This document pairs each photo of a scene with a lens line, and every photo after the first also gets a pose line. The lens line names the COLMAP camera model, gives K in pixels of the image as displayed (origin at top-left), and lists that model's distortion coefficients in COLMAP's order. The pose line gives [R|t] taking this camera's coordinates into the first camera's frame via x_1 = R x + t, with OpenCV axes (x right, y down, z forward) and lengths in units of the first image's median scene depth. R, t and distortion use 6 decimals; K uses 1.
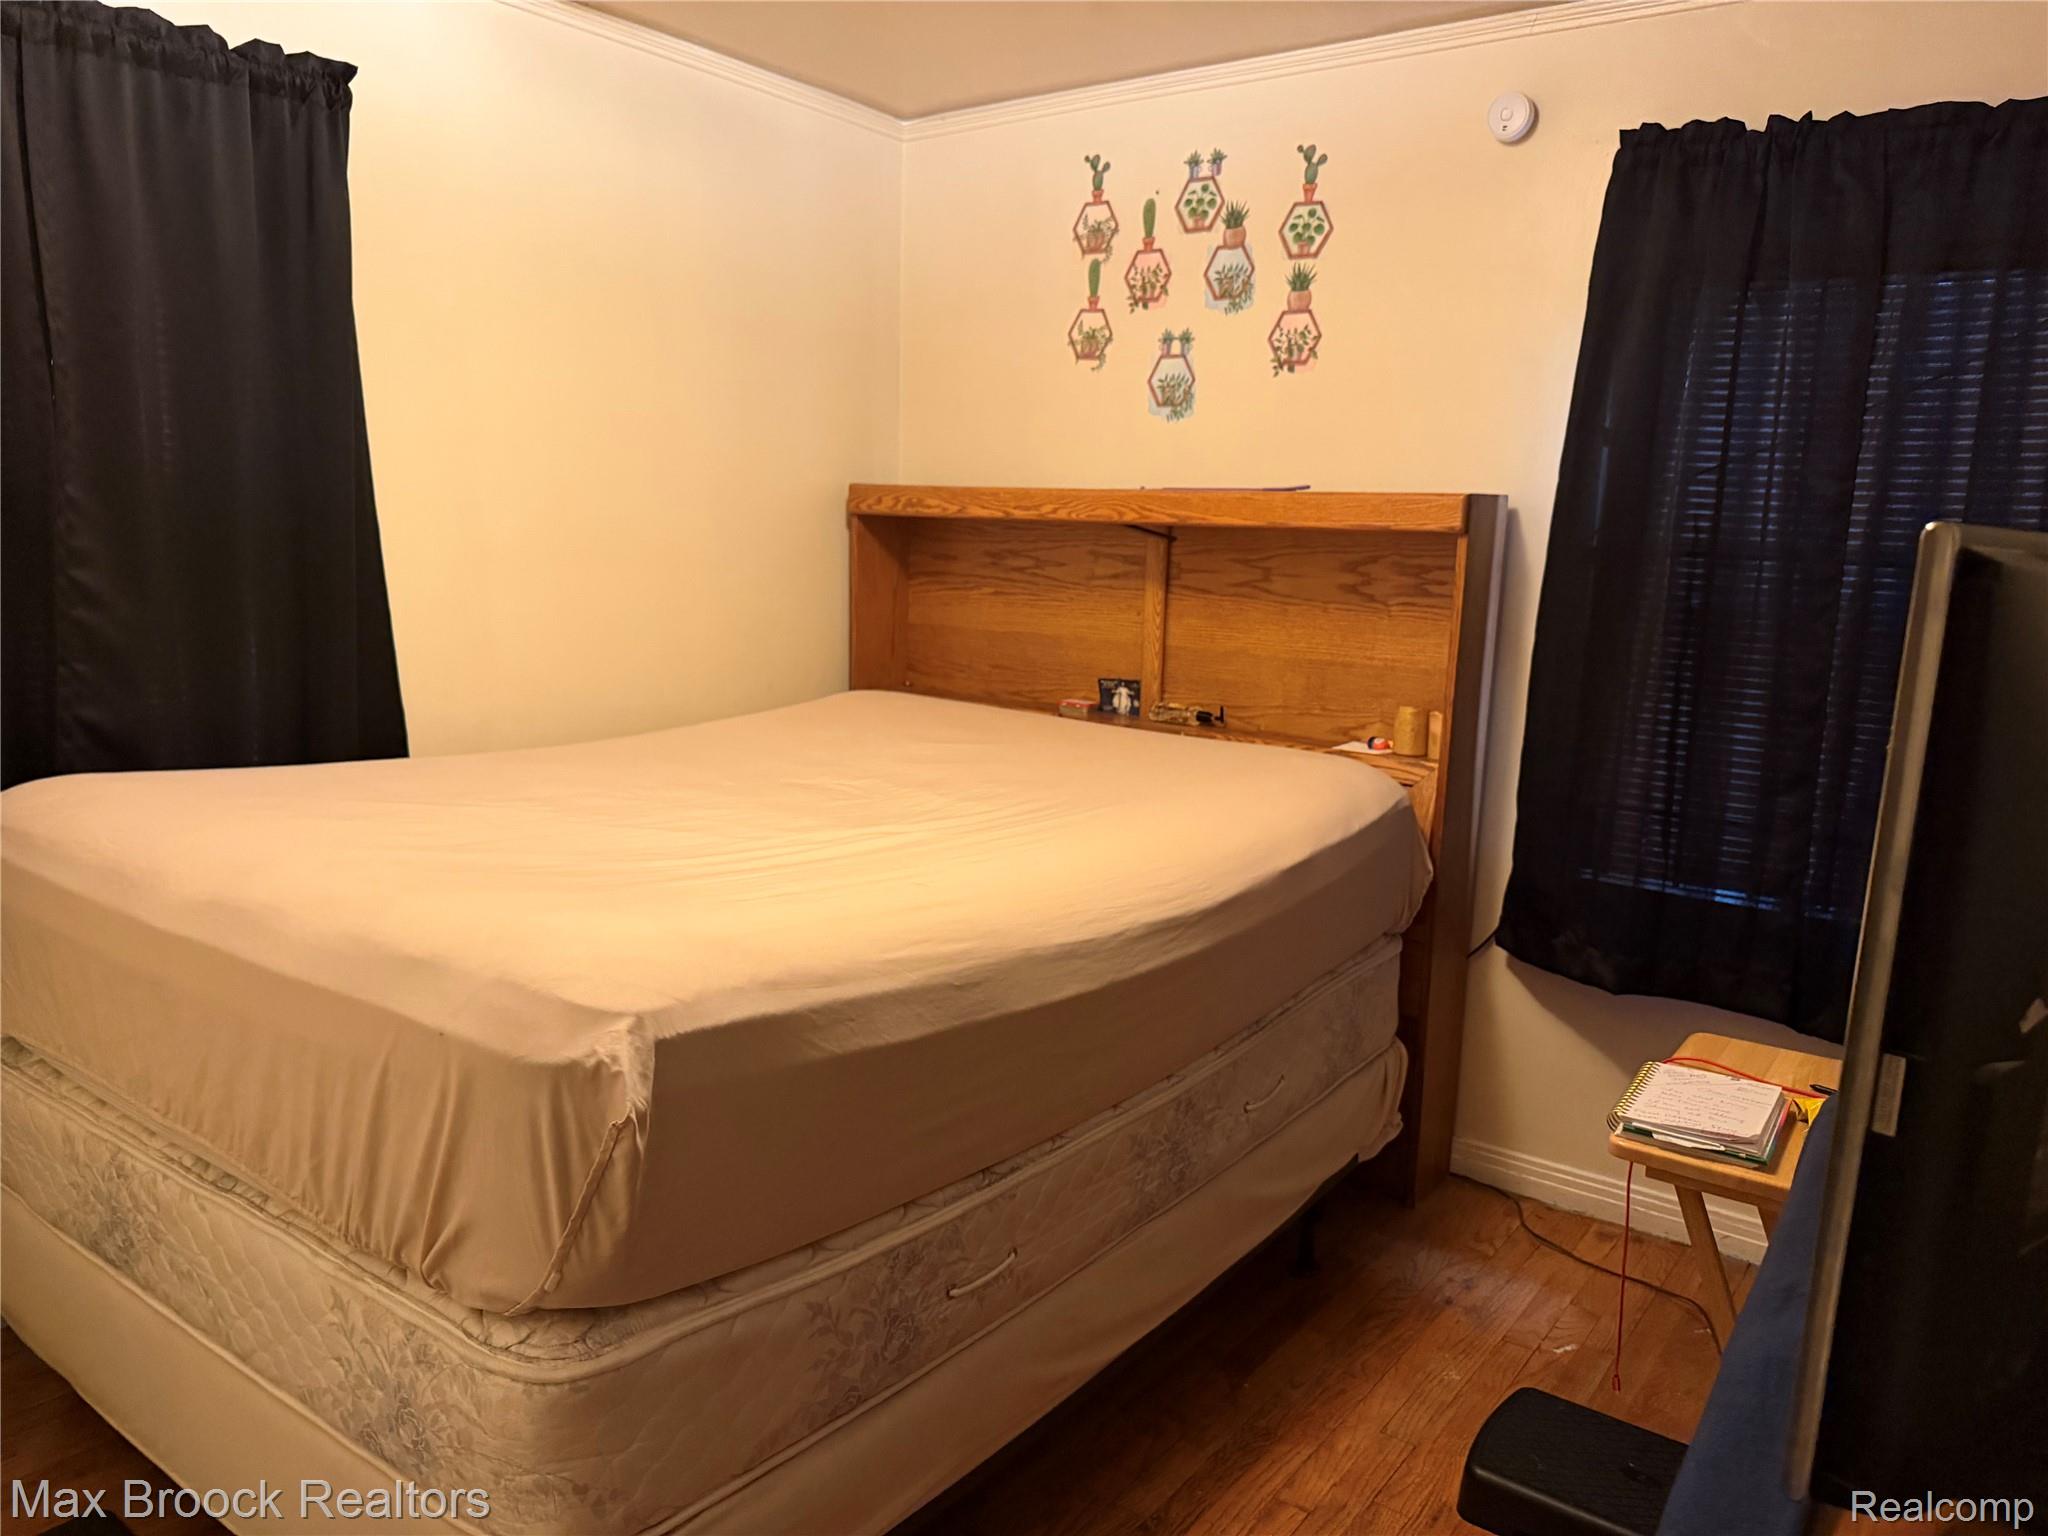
lens RADIAL K [[1445.6, 0, 1026.4], [0, 1445.6, 768.5], [0, 0, 1]] dist [0.032219, -0.051712]
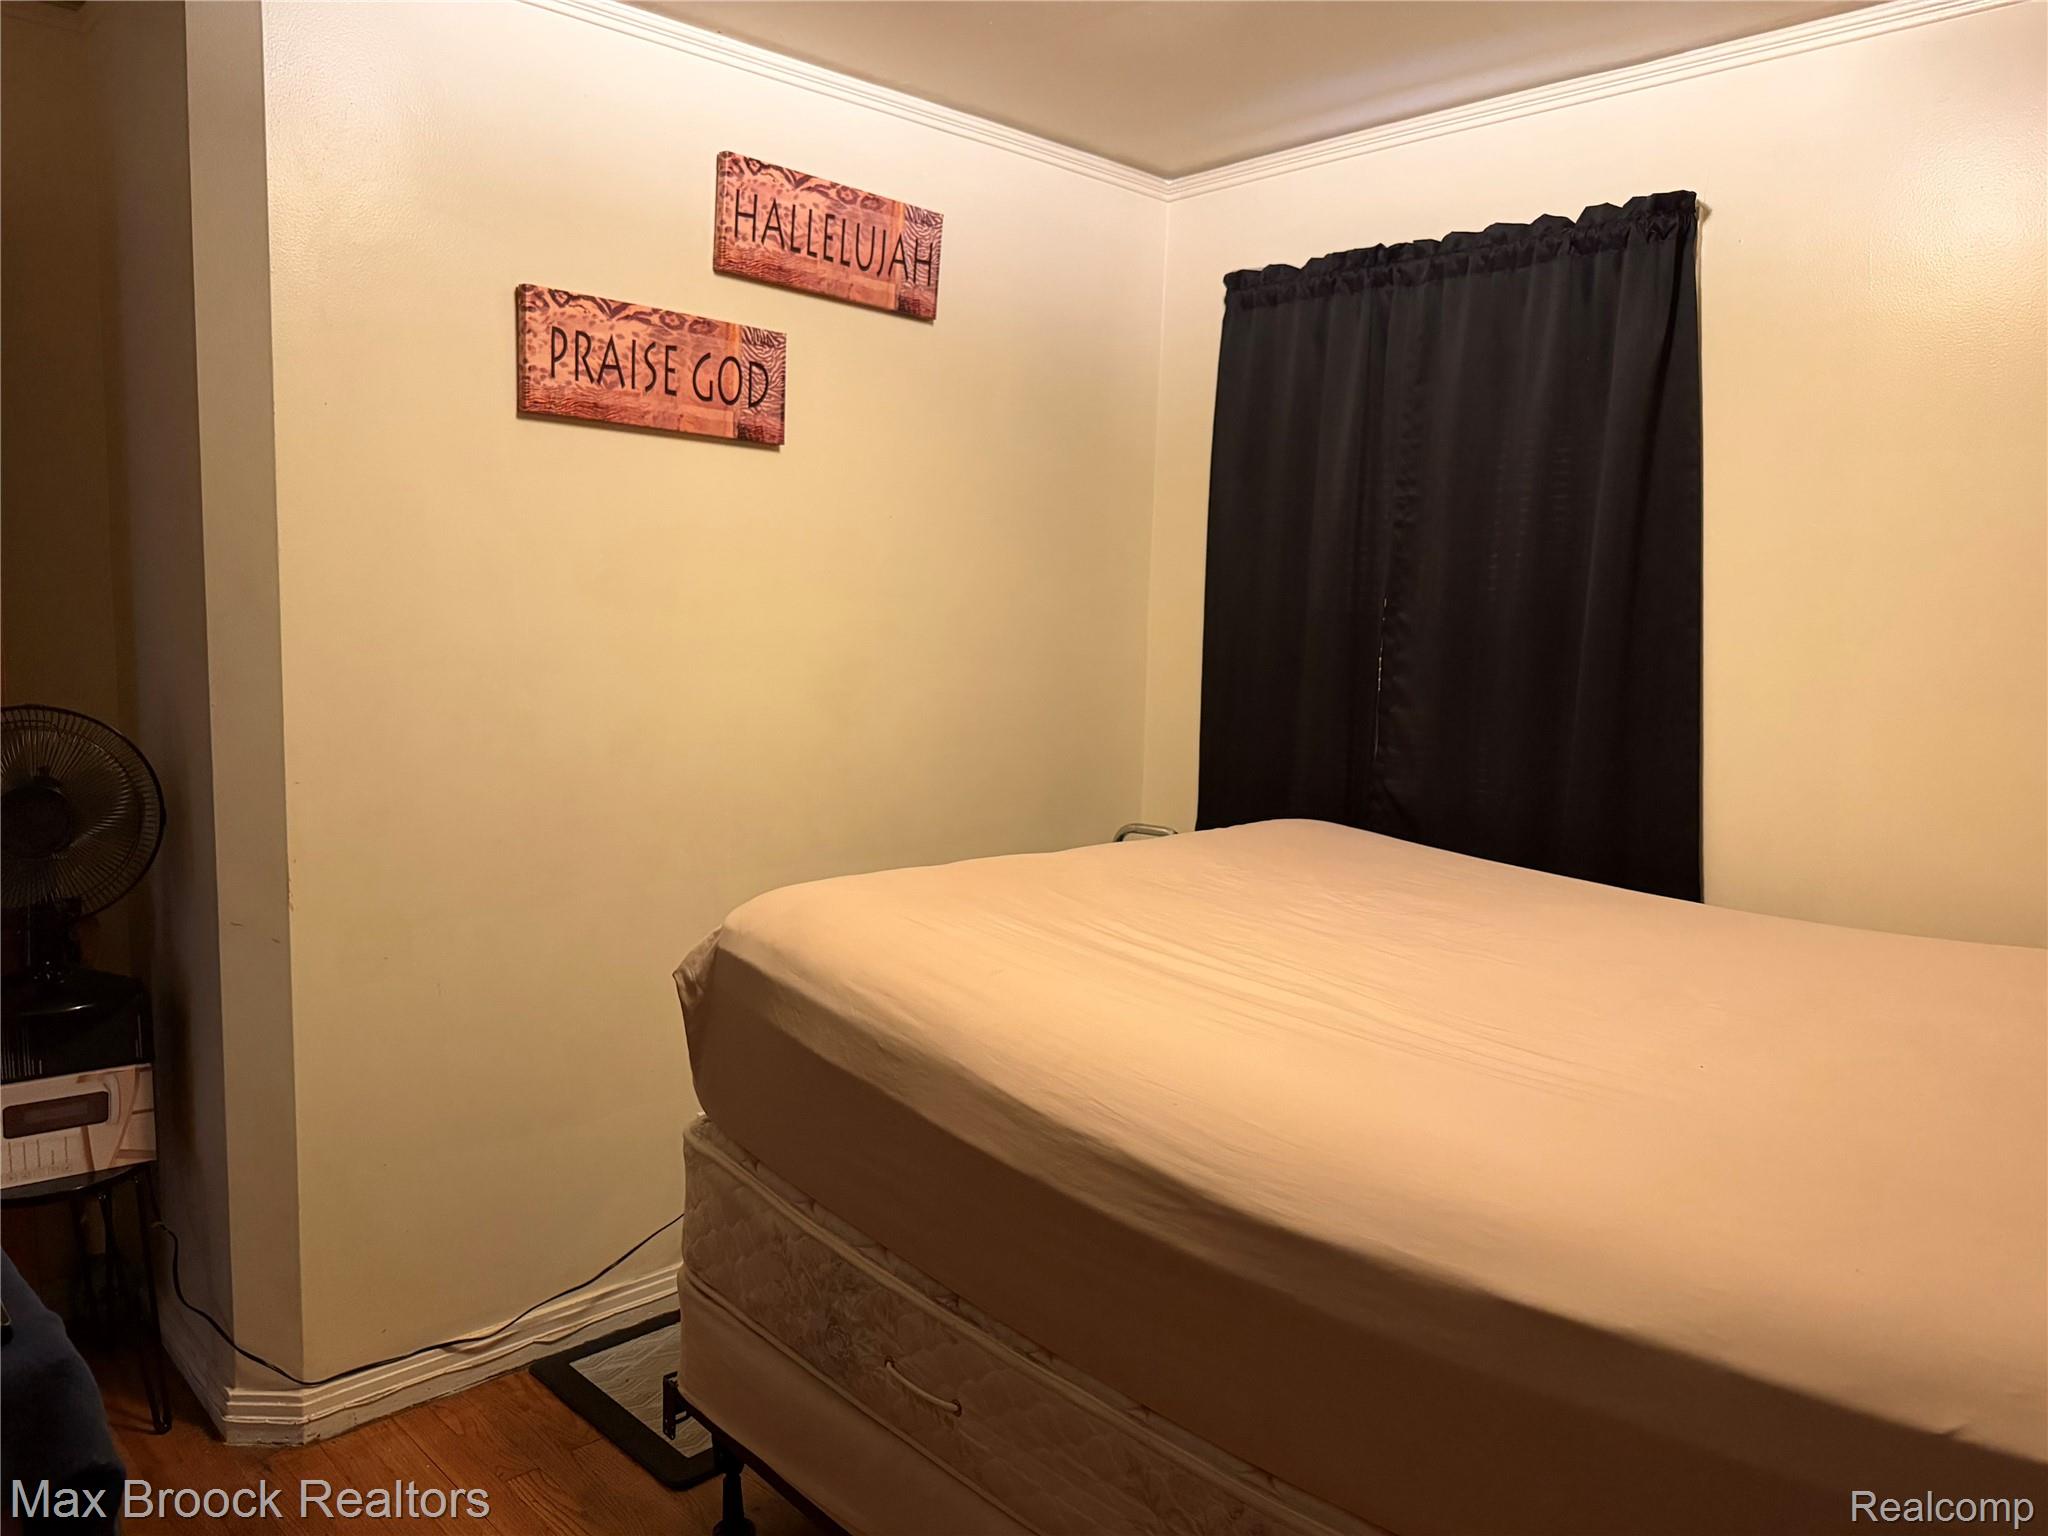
lens RADIAL K [[1445.6, 0, 1032.2], [0, 1445.6, 767.3], [0, 0, 1]] dist [0.032219, -0.051712]
pose [[-0.162330, 0.070455, -0.984218, 0.992340], [-0.201772, 0.974001, 0.103002, -0.181985], [0.965887, 0.215308, -0.143894, 1.287909]]
